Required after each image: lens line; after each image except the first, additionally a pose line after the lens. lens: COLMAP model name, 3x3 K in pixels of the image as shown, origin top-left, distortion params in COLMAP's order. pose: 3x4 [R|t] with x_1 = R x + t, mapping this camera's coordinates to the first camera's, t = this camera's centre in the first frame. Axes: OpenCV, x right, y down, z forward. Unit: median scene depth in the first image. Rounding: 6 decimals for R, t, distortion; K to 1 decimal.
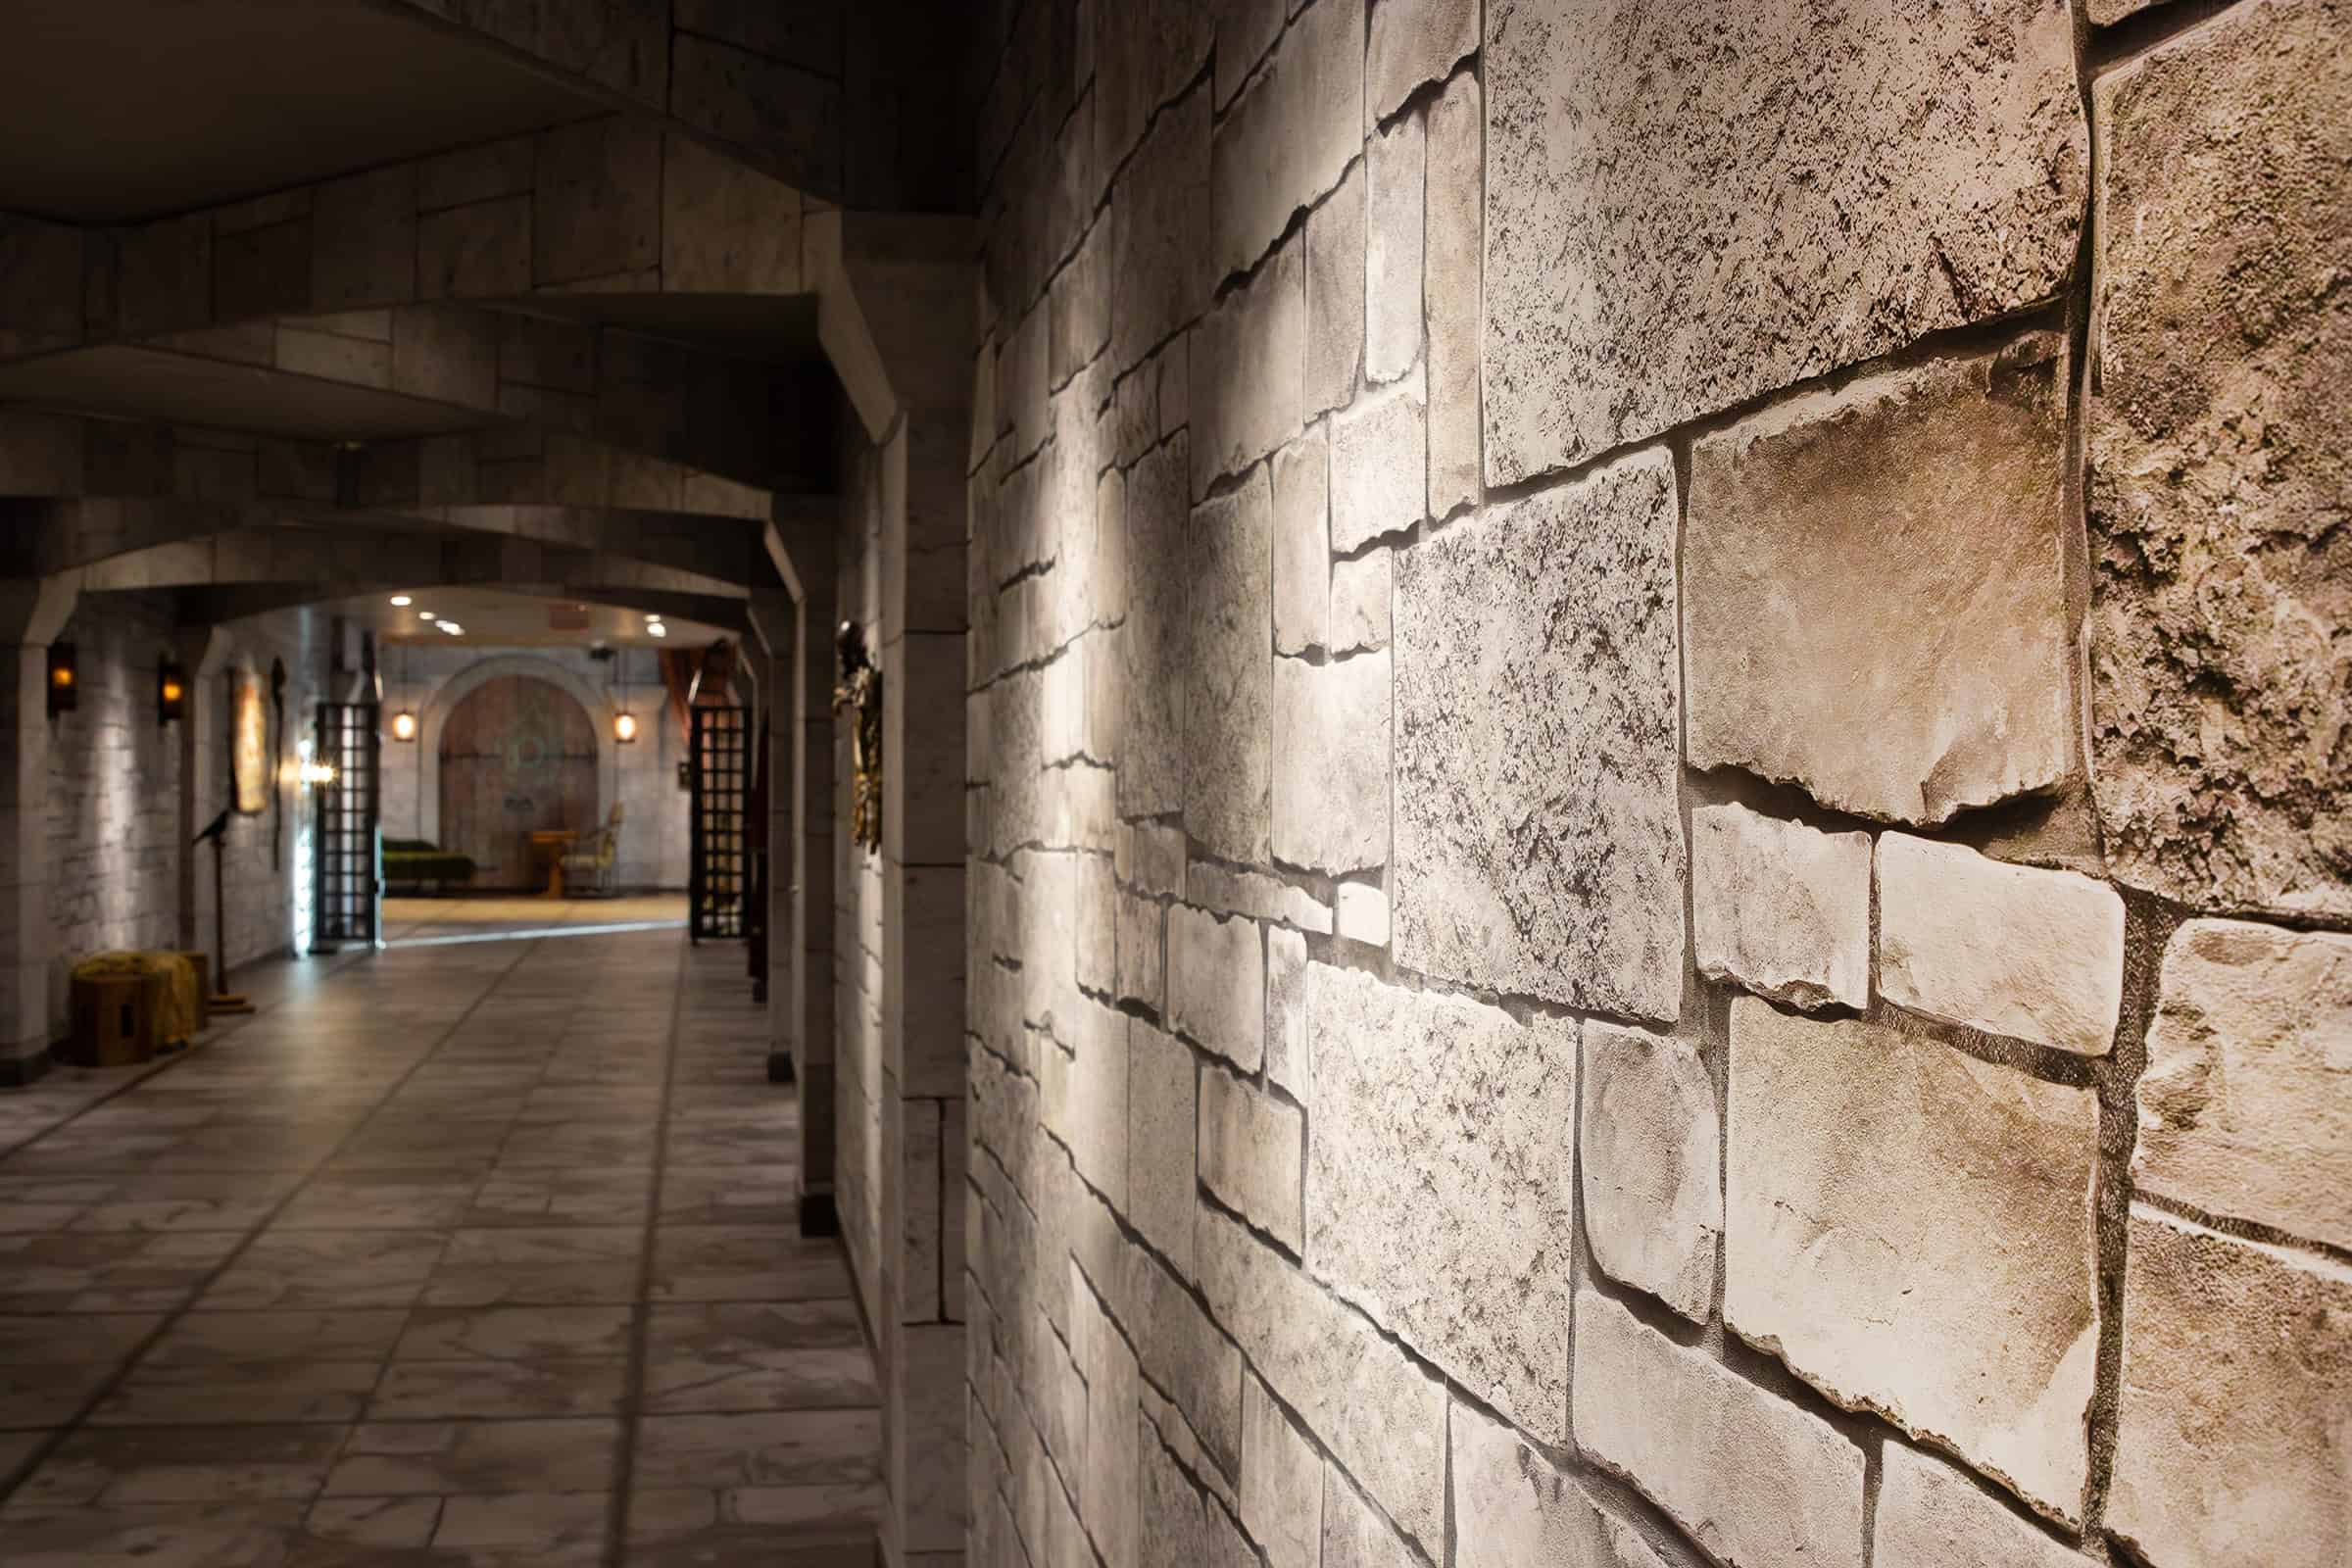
lens RADIAL K [[2604.7, 0, 1167.7], [0, 2604.7, 781.4], [0, 0, 1]] dist [-0.089762, 0.000000]
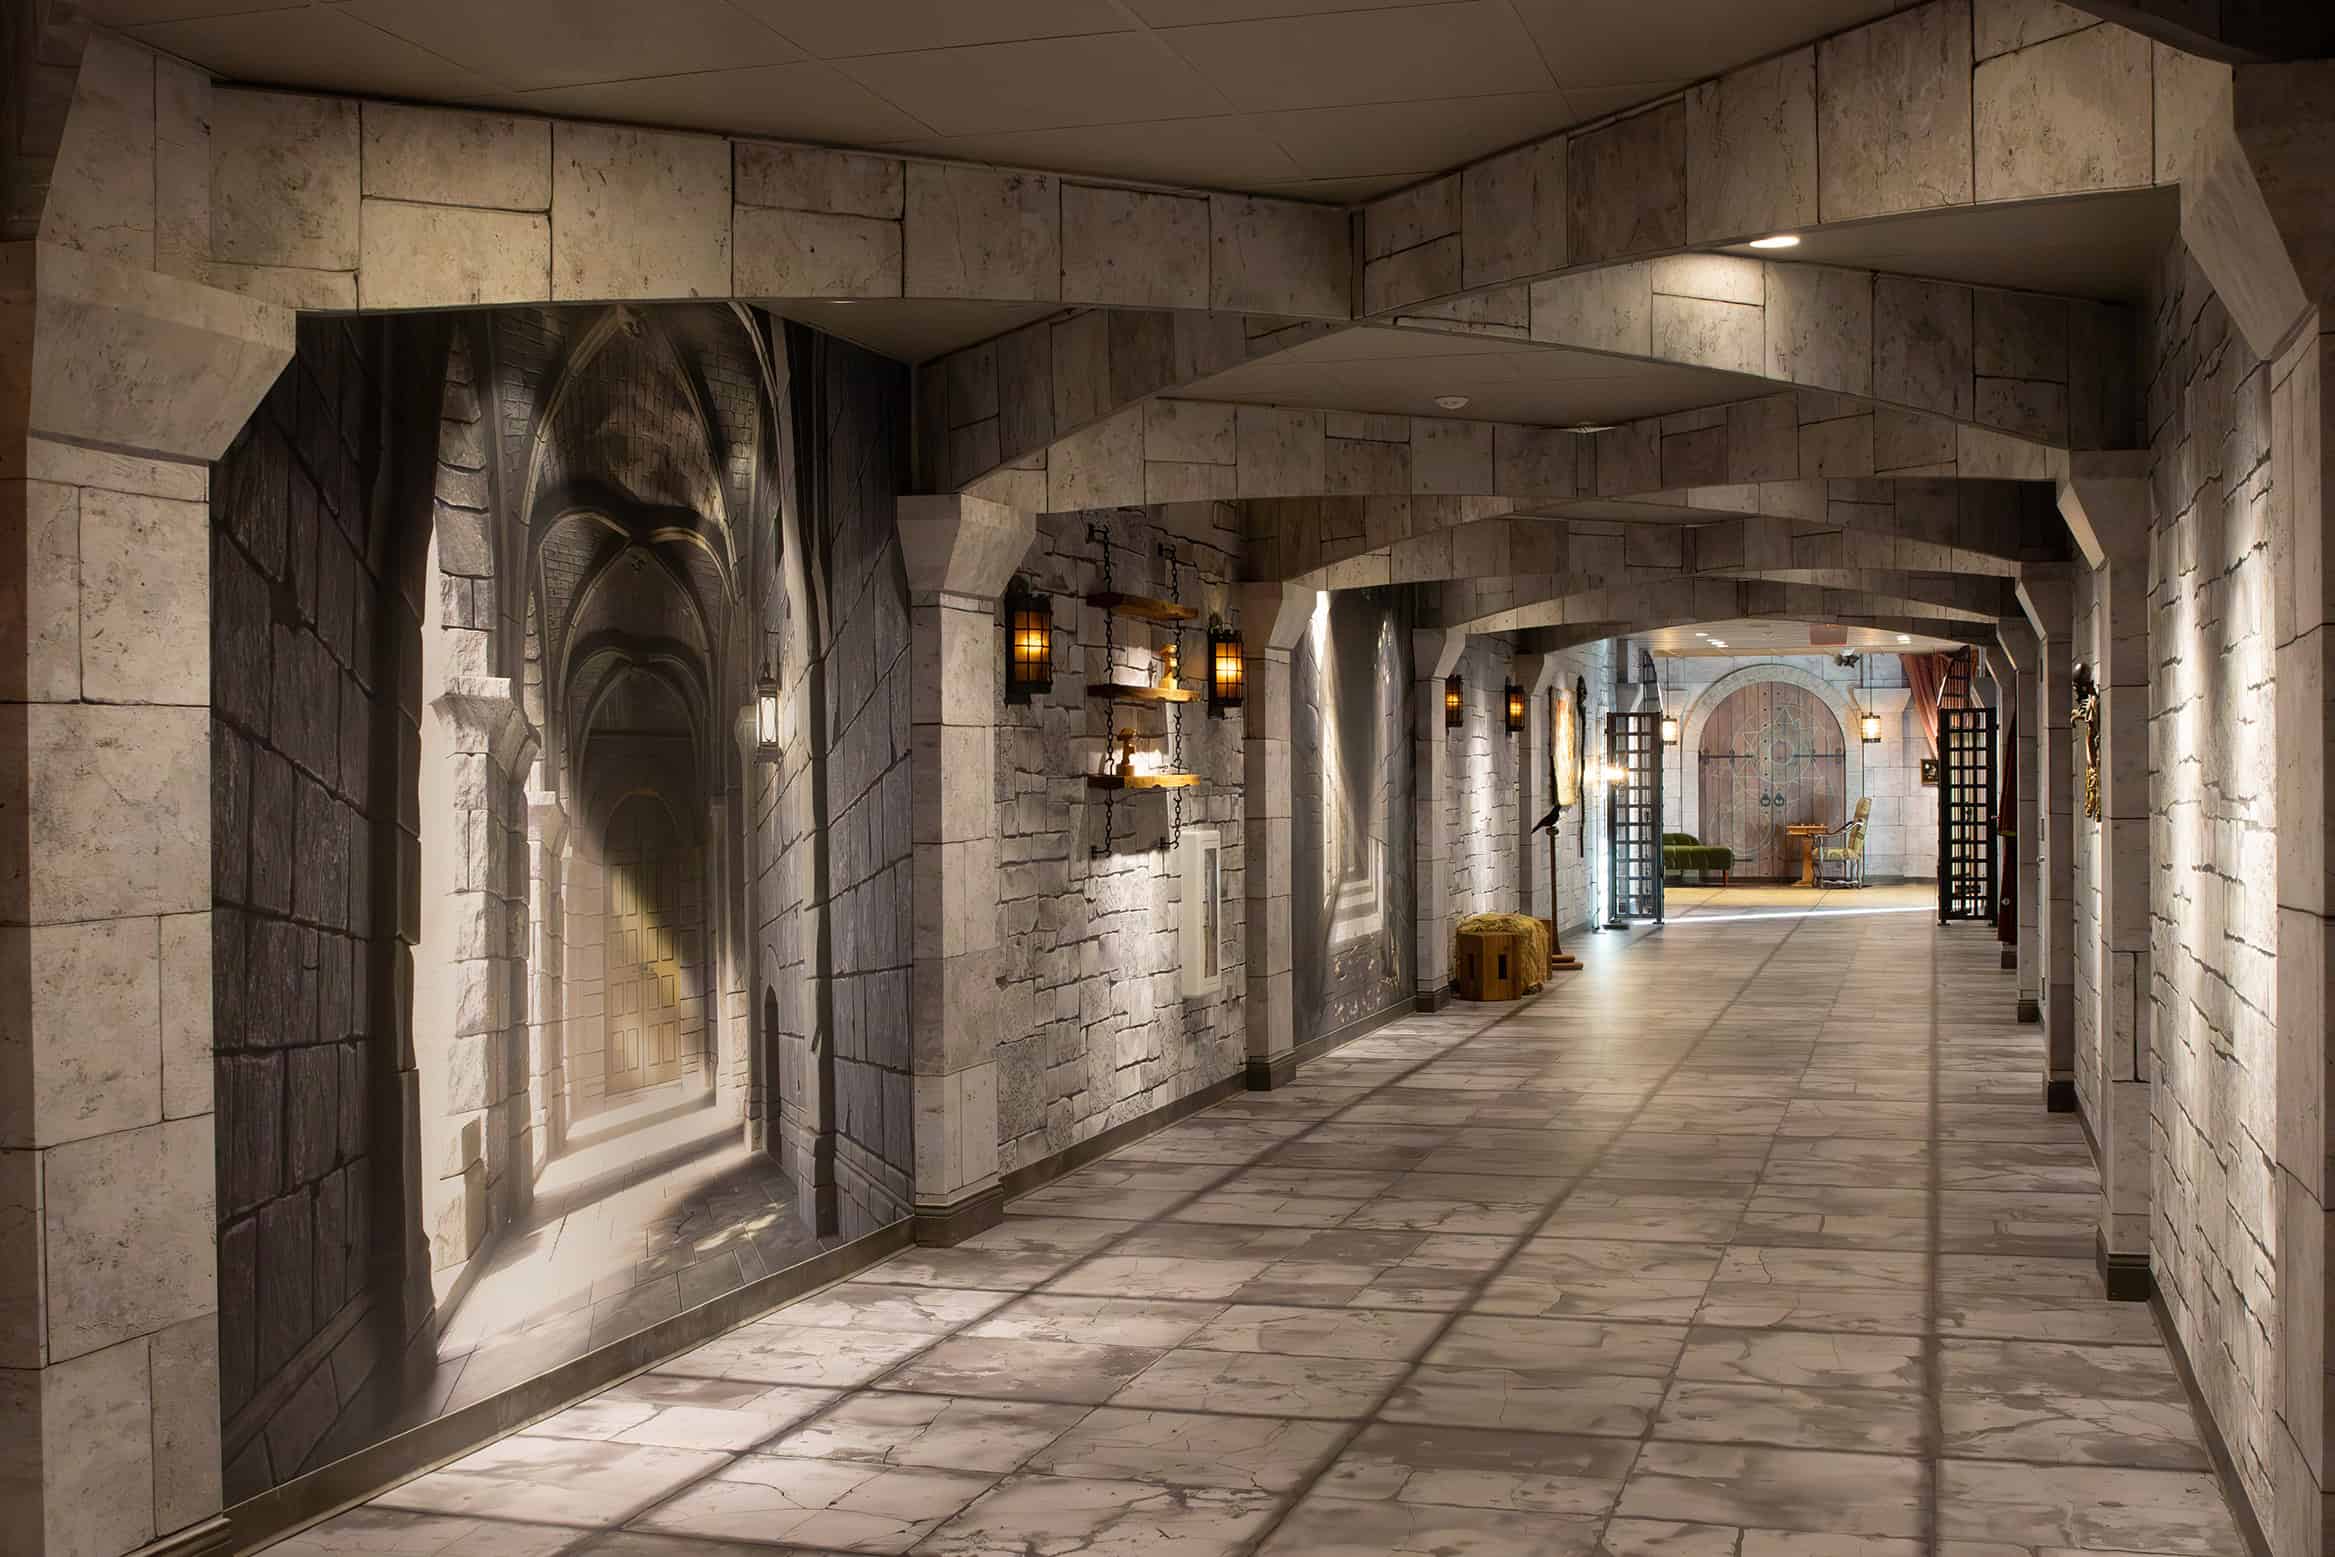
lens RADIAL K [[2585.9, 0, 1155.1], [0, 2585.9, 779.5], [0, 0, 1]] dist [-0.089762, 0.000000]
pose [[0.890216, -0.010705, -0.455412, 0.026203], [0.010552, 0.999940, -0.002879, 0.000954], [0.455416, -0.002242, 0.890276, -0.199738]]
